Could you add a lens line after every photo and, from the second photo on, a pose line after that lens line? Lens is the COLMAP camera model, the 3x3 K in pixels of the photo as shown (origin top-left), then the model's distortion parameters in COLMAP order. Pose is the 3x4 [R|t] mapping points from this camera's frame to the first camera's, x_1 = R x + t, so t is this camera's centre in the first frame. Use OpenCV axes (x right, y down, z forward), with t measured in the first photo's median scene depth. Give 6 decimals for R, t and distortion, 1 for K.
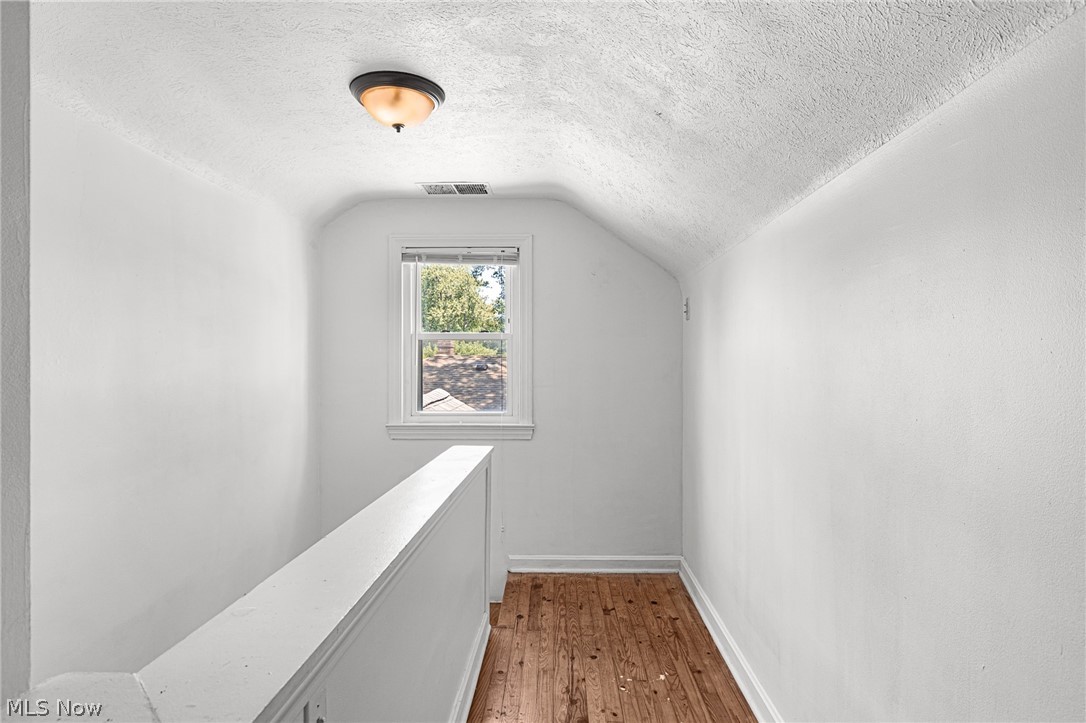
lens RADIAL K [[628.8, 0, 543.3], [0, 628.8, 362.0], [0, 0, 1]] dist [0.001657, 0.000097]
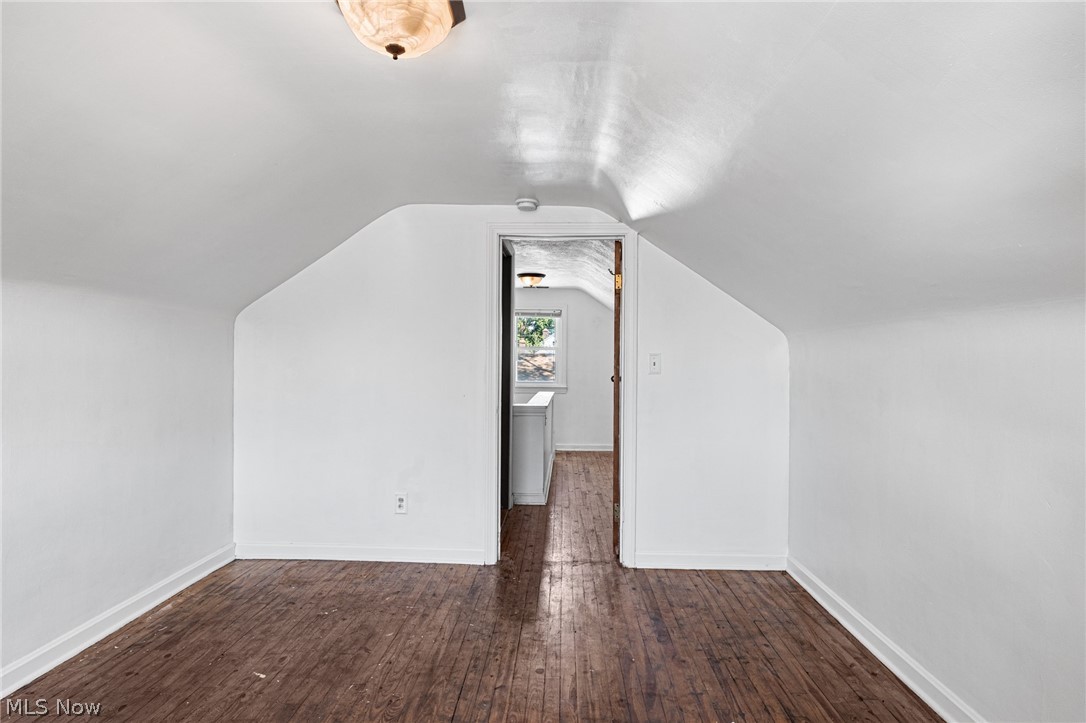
lens RADIAL K [[628.8, 0, 543.2], [0, 628.8, 361.6], [0, 0, 1]] dist [0.001657, 0.000097]
pose [[0.999970, 0.004164, -0.006503, -0.089309], [-0.004145, 0.999987, 0.003063, 0.001452], [0.006516, -0.003036, 0.999974, -1.327564]]
